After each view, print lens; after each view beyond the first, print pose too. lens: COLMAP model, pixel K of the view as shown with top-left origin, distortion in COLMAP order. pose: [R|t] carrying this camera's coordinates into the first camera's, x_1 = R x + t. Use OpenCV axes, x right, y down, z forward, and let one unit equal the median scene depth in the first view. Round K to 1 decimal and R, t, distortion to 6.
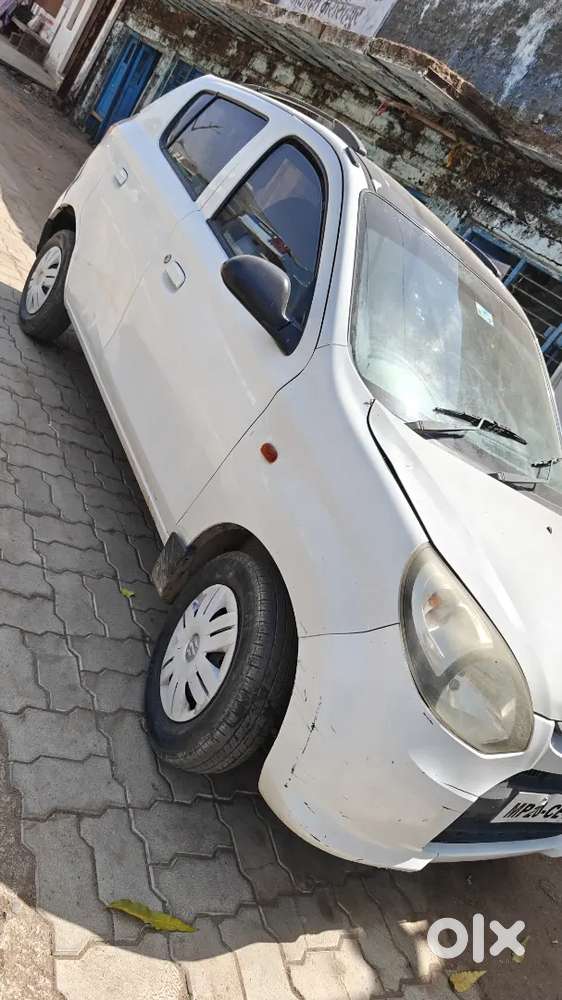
lens RADIAL K [[691.8, 0, 281.0], [0, 691.8, 500.0], [0, 0, 1]] dist [-0.002732, -0.005284]
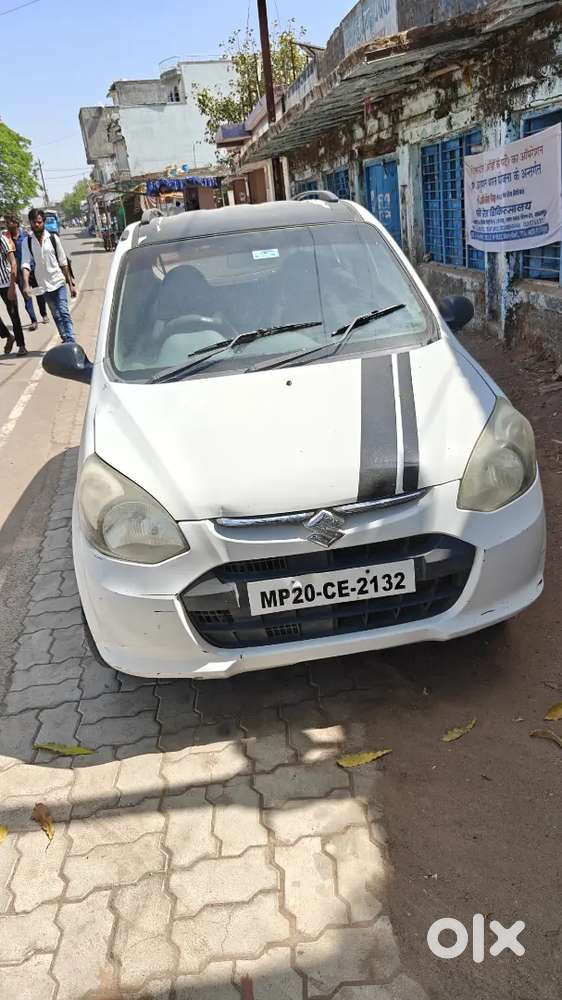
lens RADIAL K [[691.8, 0, 281.0], [0, 691.8, 500.0], [0, 0, 1]] dist [-0.002732, -0.005284]
pose [[0.699751, -0.488044, -0.521691, 0.312646], [0.424897, 0.871383, -0.245264, 0.174245], [0.574293, -0.050042, 0.817119, 0.004151]]
